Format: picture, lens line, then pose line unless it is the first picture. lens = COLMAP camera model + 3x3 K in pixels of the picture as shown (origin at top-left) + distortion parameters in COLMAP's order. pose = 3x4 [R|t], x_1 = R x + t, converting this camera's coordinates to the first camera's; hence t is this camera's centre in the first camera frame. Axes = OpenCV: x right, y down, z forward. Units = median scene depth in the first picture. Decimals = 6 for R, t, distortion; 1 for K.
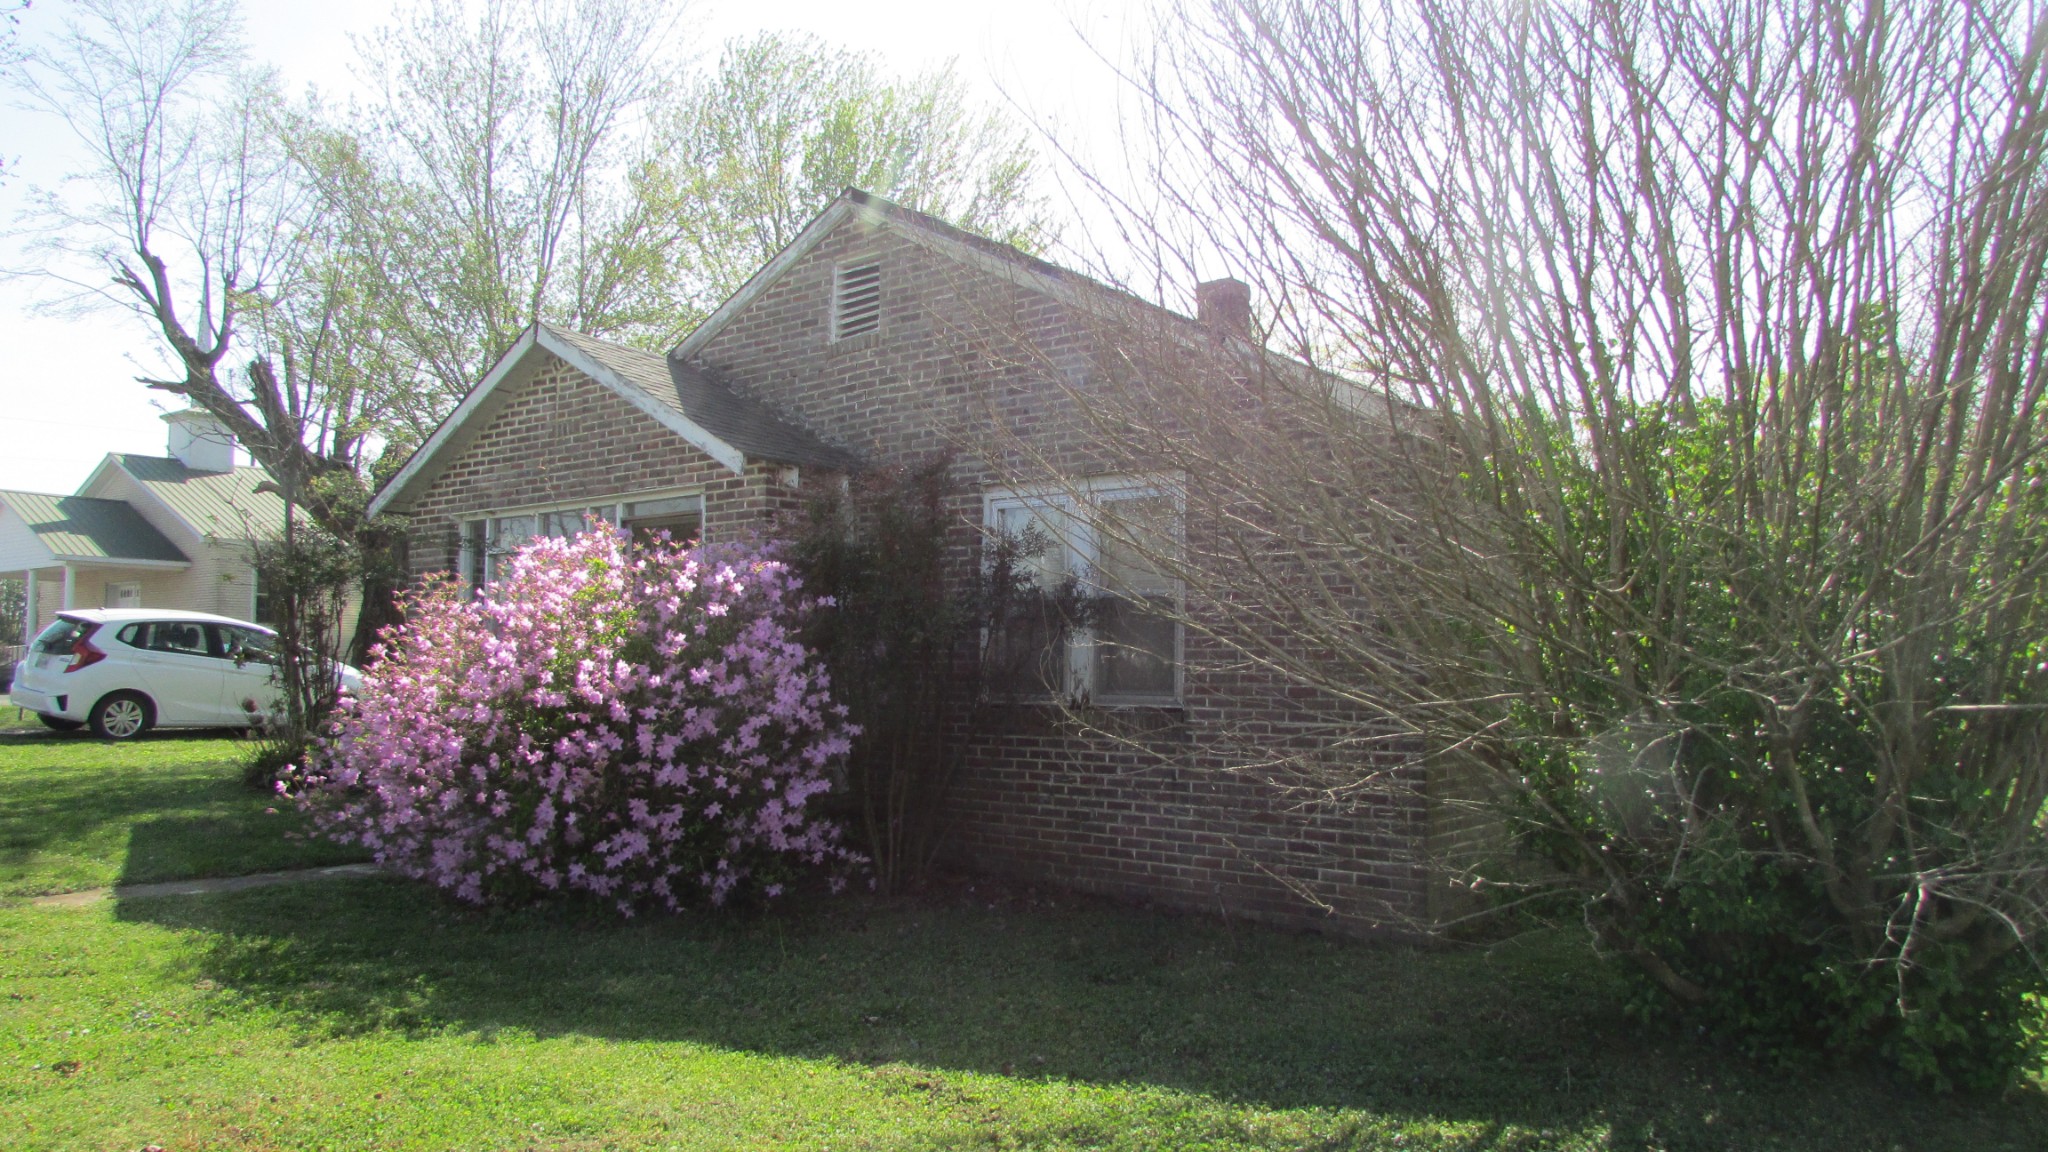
lens RADIAL K [[1516.2, 0, 1024.0], [0, 1516.2, 576.0], [0, 0, 1]] dist [-0.042390, 0.003365]
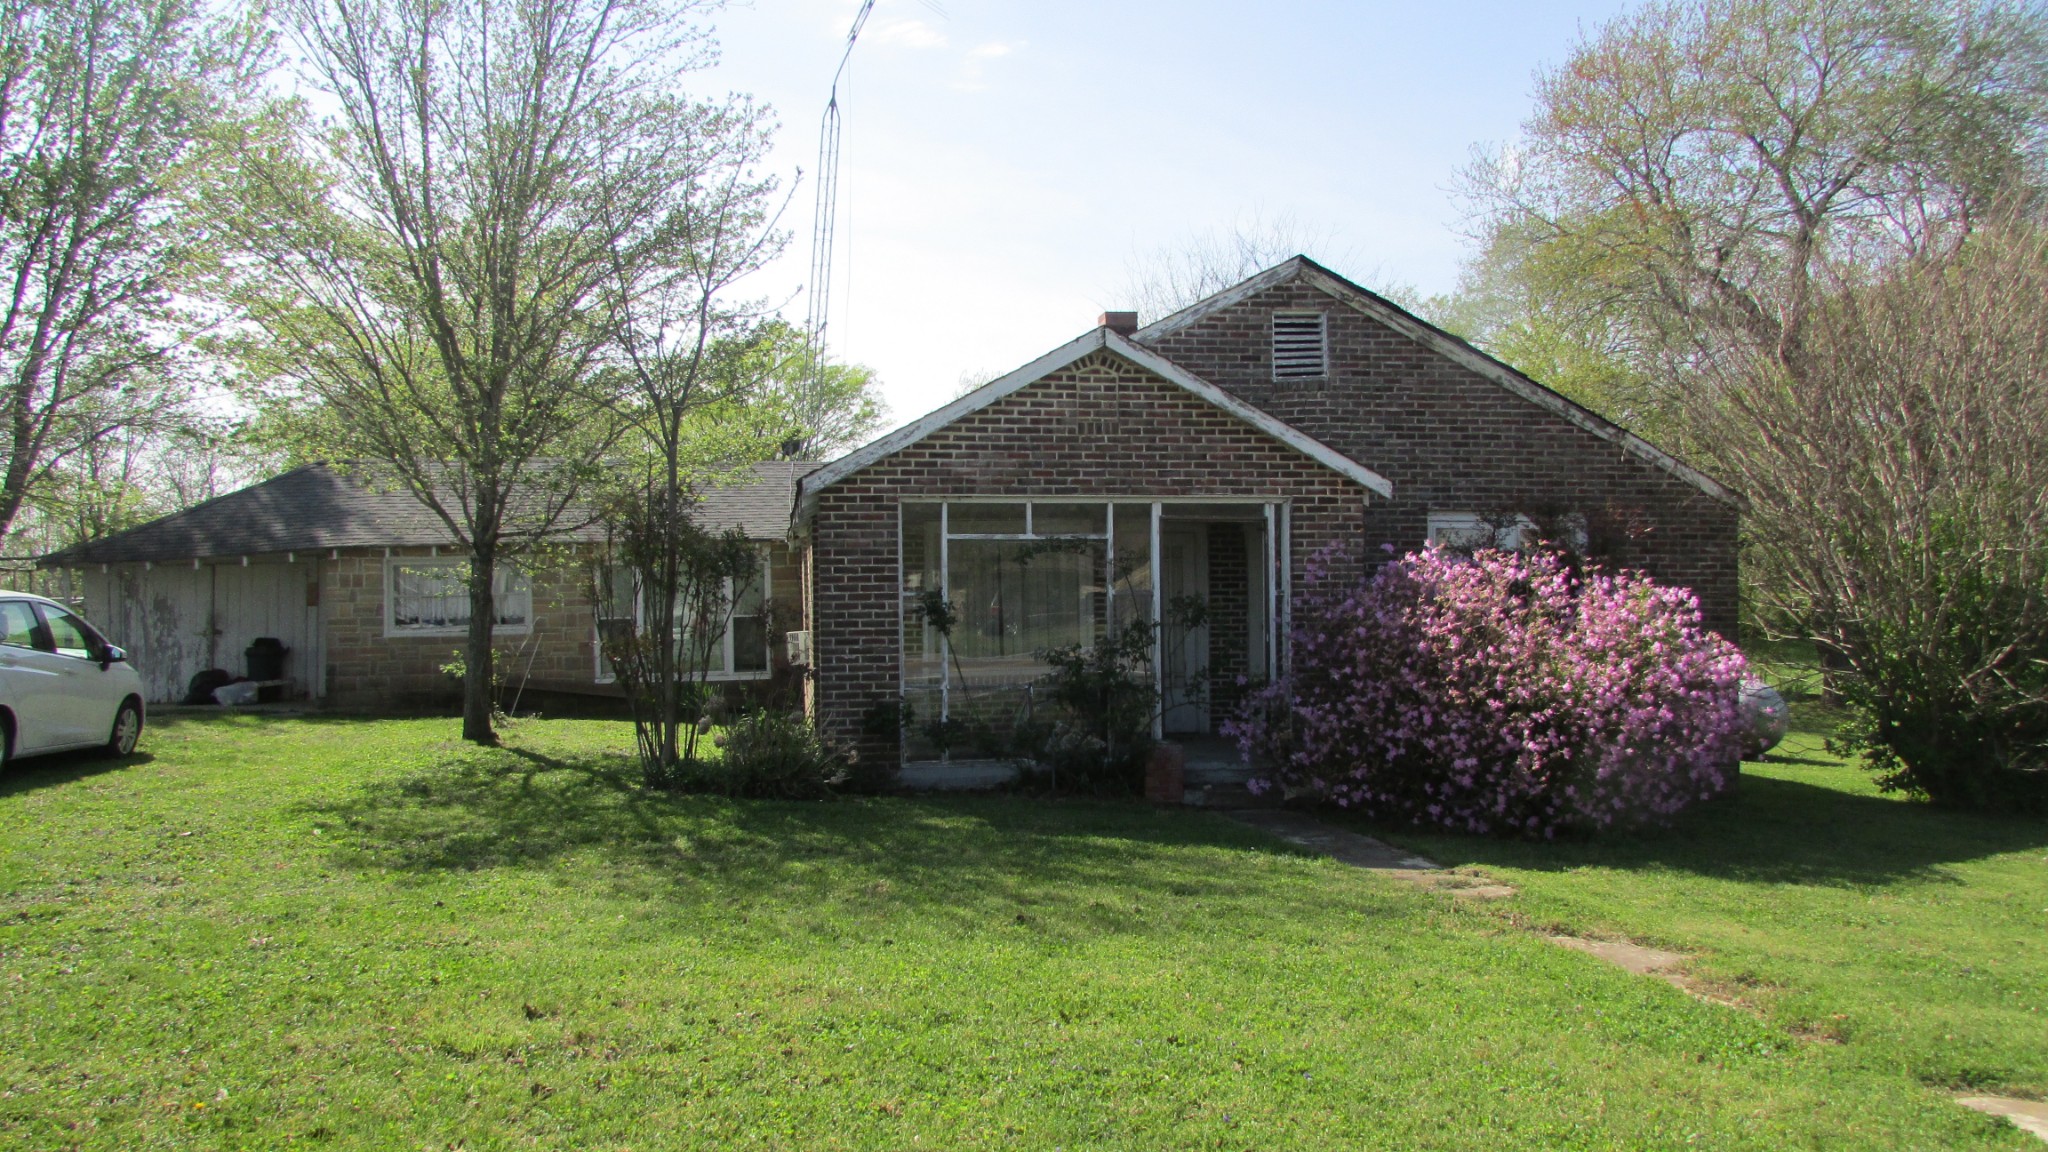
lens RADIAL K [[1544.1, 0, 1024.0], [0, 1544.1, 576.0], [0, 0, 1]] dist [-0.059017, 0.240881]
pose [[0.664595, 0.007492, 0.747166, -1.233180], [-0.041840, 0.998754, 0.027201, -0.022005], [-0.746031, -0.049339, 0.664080, 0.332806]]
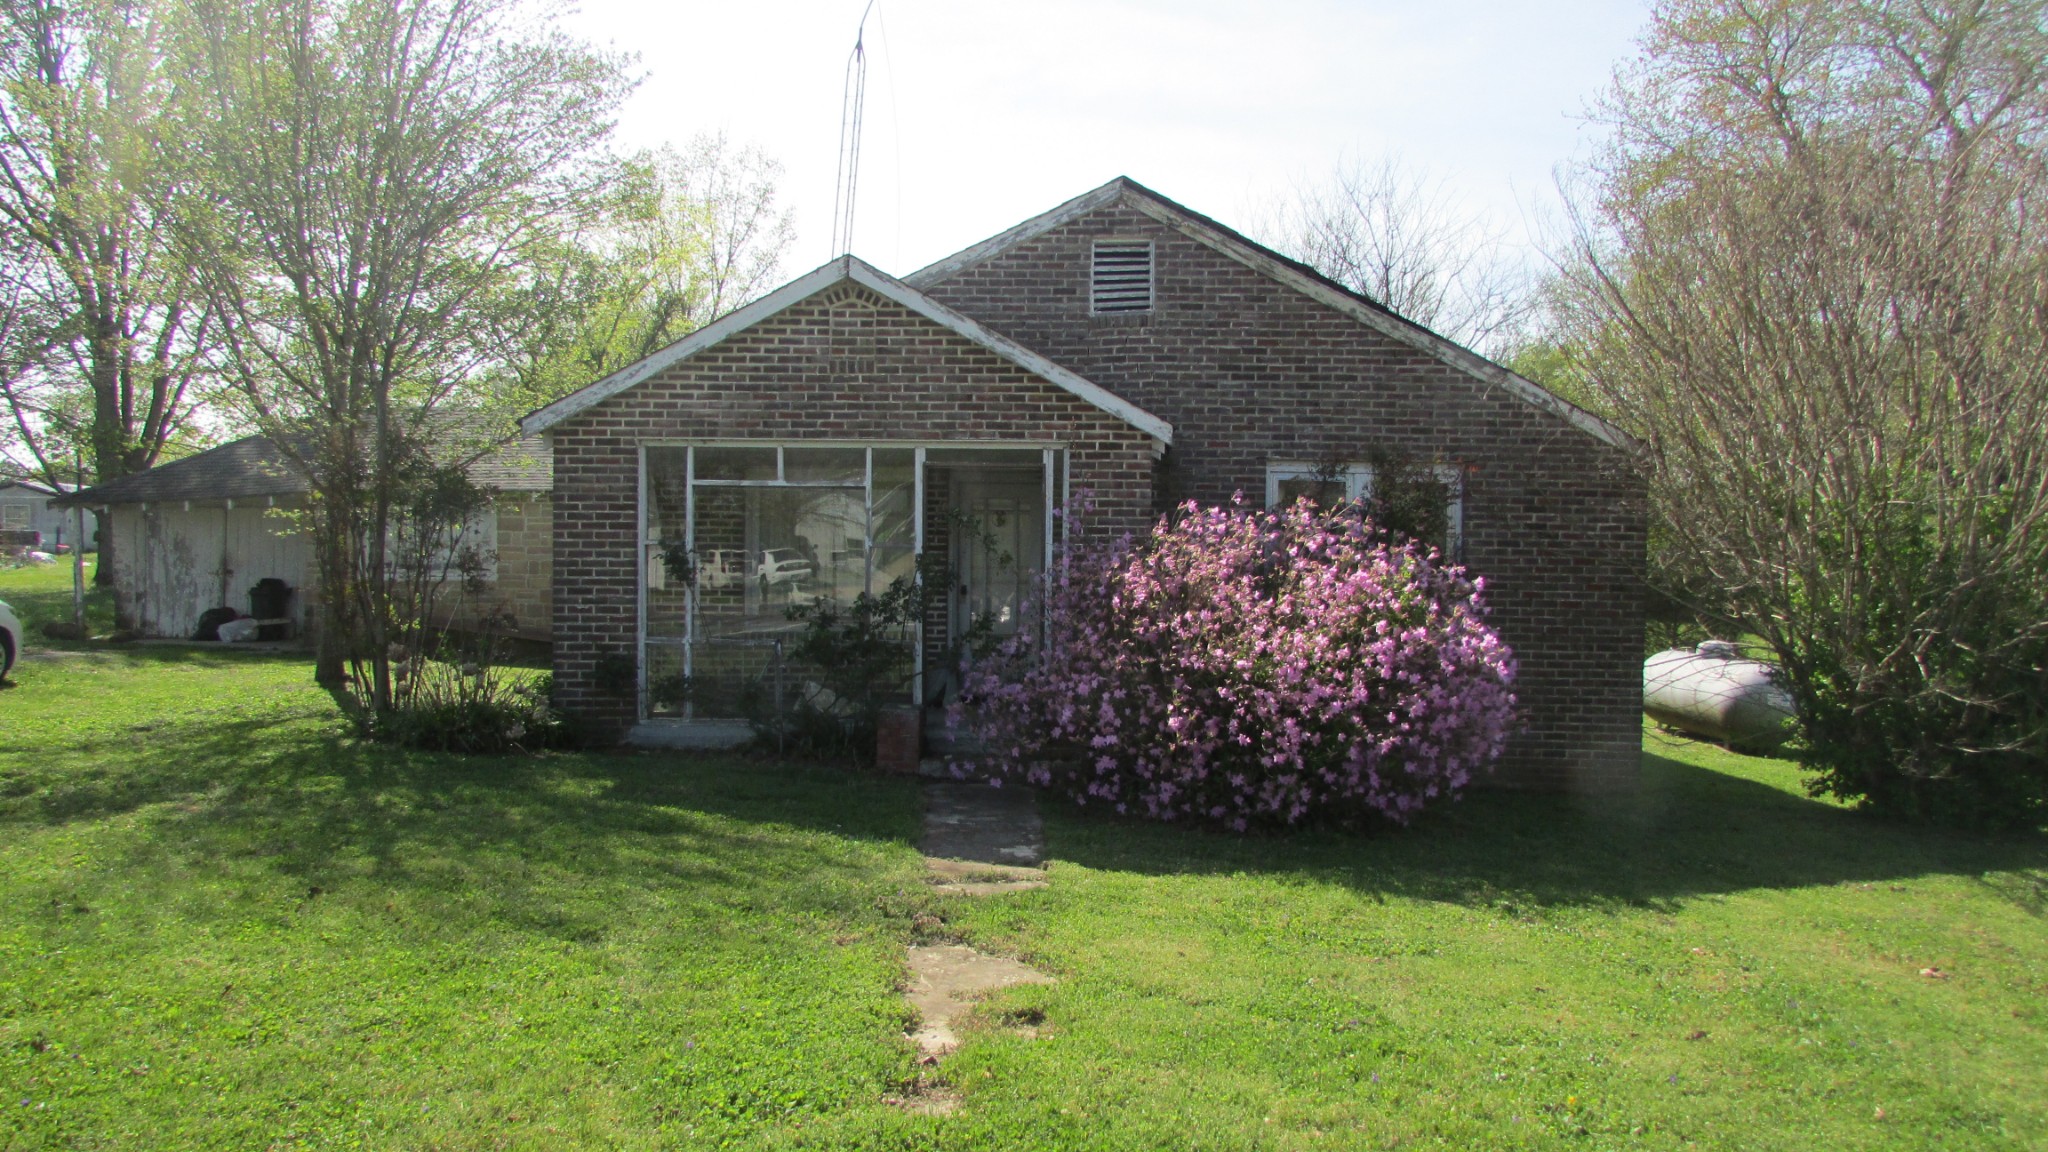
lens RADIAL K [[1516.2, 0, 1024.0], [0, 1516.2, 576.0], [0, 0, 1]] dist [-0.042390, 0.003365]
pose [[0.781793, 0.002242, 0.623534, -0.891164], [-0.051653, 0.996789, 0.061178, -0.029220], [-0.621395, -0.080036, 0.779399, 0.157959]]
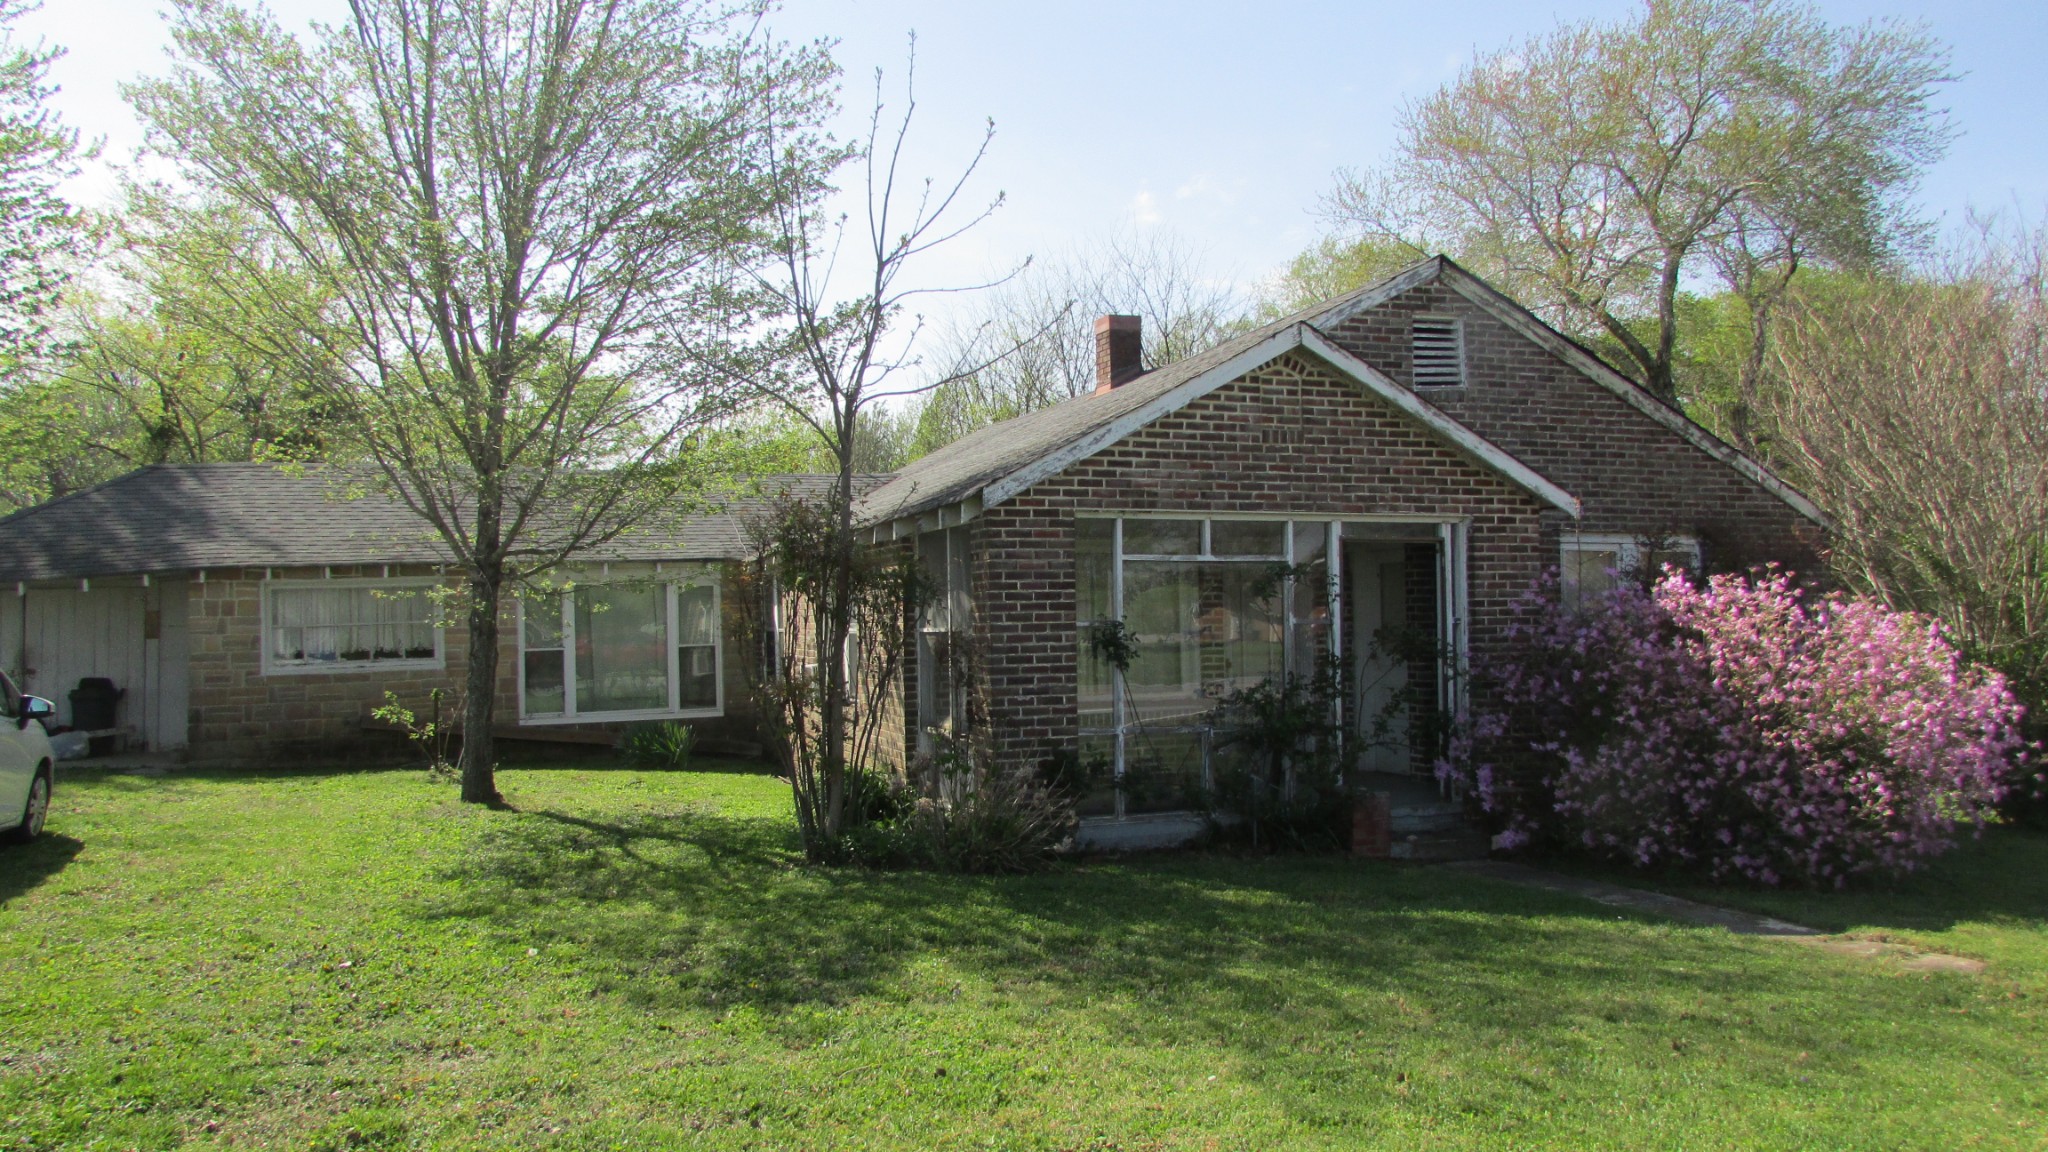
lens RADIAL K [[1544.1, 0, 1024.0], [0, 1544.1, 576.0], [0, 0, 1]] dist [-0.059017, 0.240881]
pose [[0.508125, 0.018945, 0.861075, -1.303585], [-0.046617, 0.998898, 0.005531, -0.008225], [-0.860021, -0.042951, 0.508448, 0.690350]]
